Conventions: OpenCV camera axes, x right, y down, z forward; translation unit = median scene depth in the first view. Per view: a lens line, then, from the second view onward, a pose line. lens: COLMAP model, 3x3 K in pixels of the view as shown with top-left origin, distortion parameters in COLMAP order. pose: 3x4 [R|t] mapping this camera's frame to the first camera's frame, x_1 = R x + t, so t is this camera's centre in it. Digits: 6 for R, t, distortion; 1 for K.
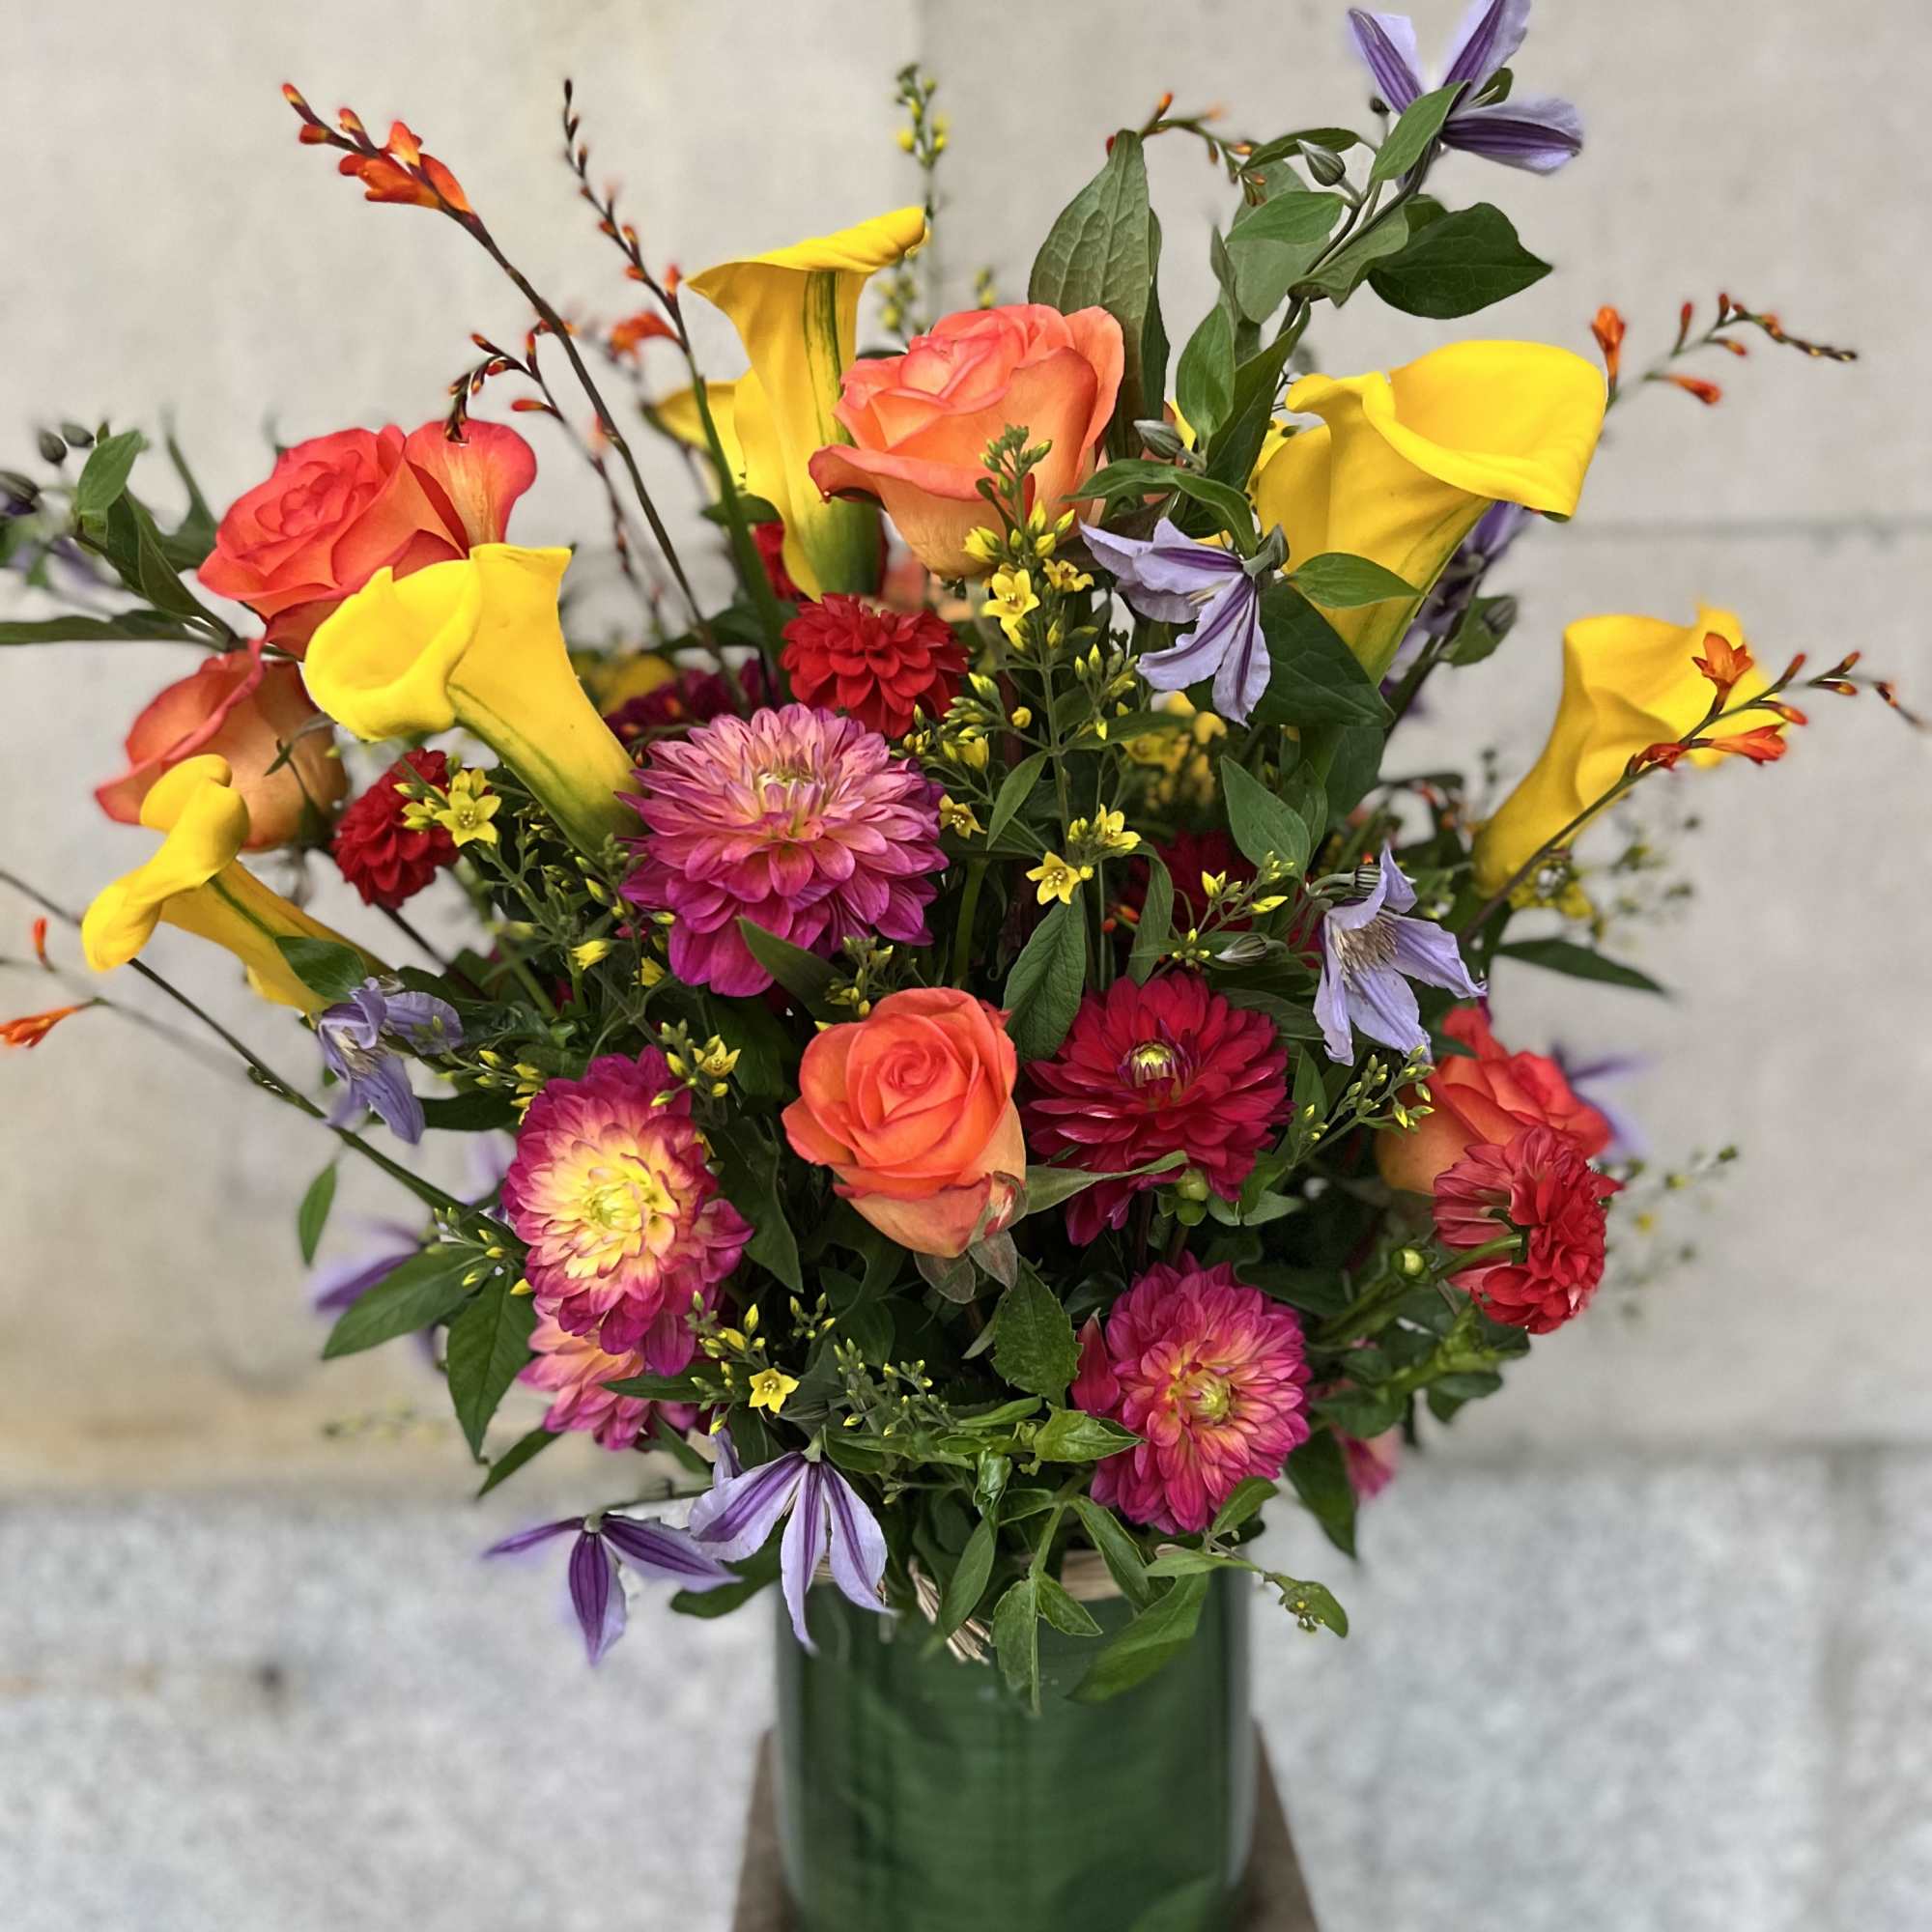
lens RADIAL K [[1889.0, 0, 966.0], [0, 1889.0, 966.0], [0, 0, 1]] dist [0.099755, -0.184572]
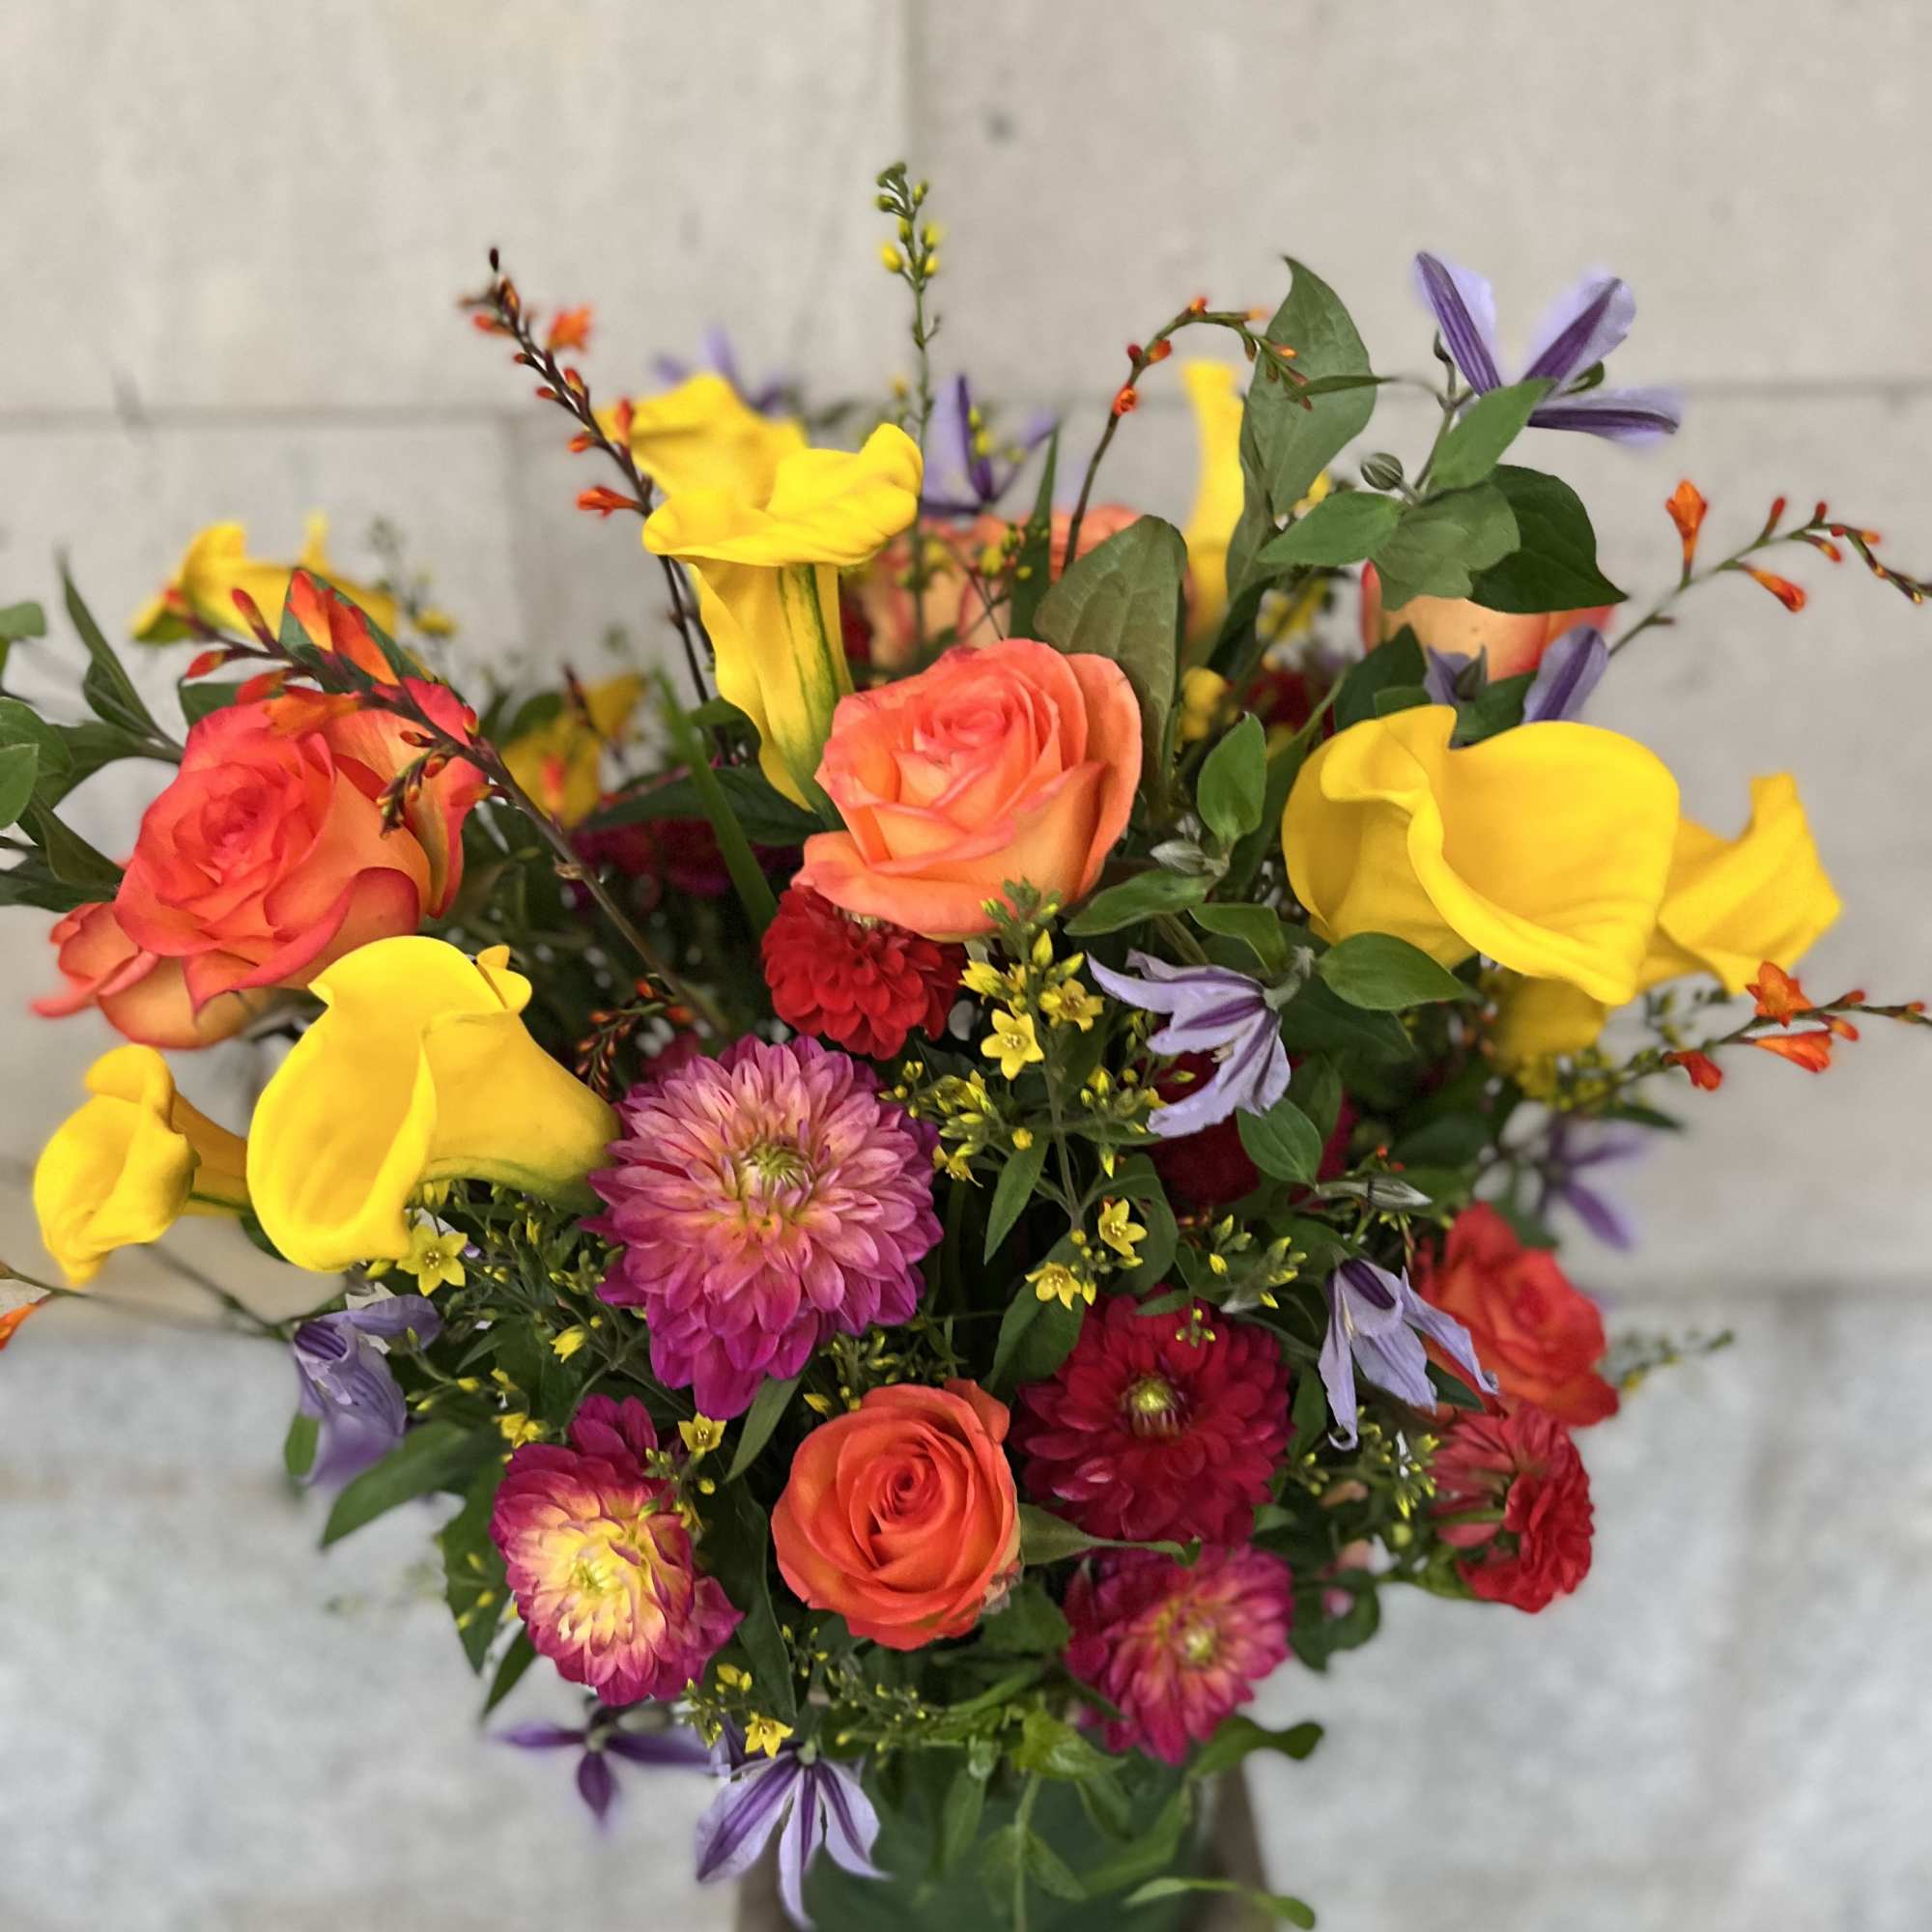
lens RADIAL K [[1898.4, 0, 956.3], [0, 1898.4, 799.2], [0, 0, 1]] dist [0.140786, -0.301845]
pose [[0.999940, 0.002339, 0.010716, -0.012852], [-0.005025, 0.966143, 0.257959, -0.503329], [-0.009750, -0.257997, 0.966096, 0.127354]]
